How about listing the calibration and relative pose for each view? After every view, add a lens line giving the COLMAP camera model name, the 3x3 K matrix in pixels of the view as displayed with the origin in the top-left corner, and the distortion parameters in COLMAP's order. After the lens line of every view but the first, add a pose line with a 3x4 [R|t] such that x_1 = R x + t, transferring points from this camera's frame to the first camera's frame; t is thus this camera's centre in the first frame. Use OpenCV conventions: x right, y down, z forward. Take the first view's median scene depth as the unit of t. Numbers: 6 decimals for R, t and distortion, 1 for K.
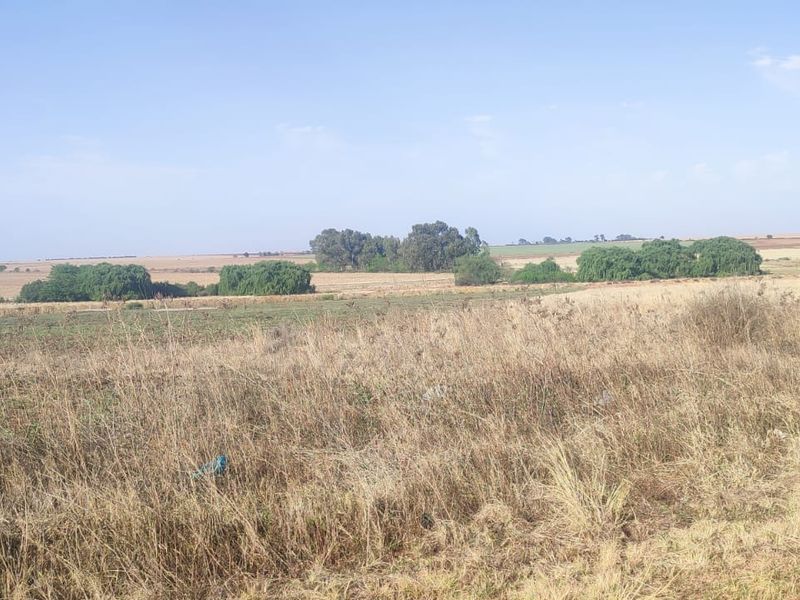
lens RADIAL K [[957.0, 0, 410.5], [0, 957.0, 300.1], [0, 0, 1]] dist [0.013151, 0.000000]
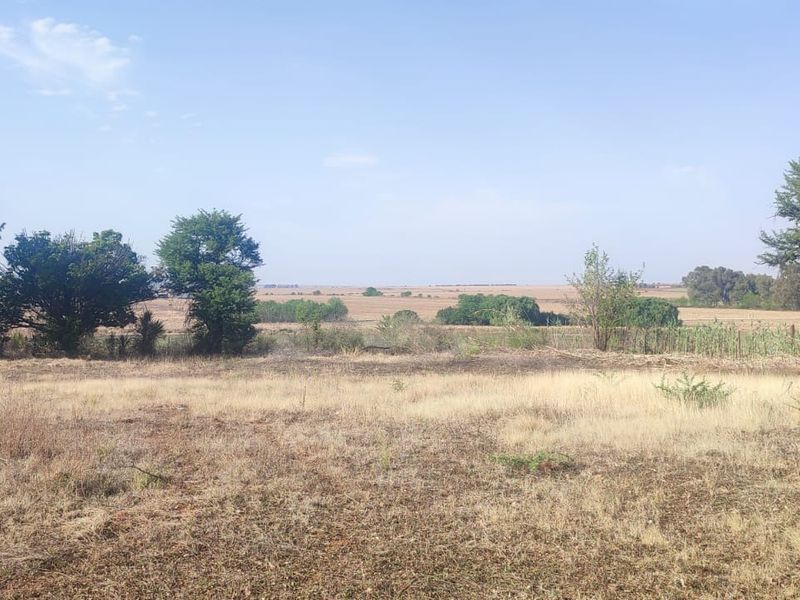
lens RADIAL K [[957.0, 0, 407.3], [0, 957.0, 297.8], [0, 0, 1]] dist [0.013151, 0.000000]
pose [[0.923769, 0.029551, -0.381809, 0.019854], [-0.042287, 0.998792, -0.025008, 0.000547], [0.380609, 0.039247, 0.923903, -0.101256]]
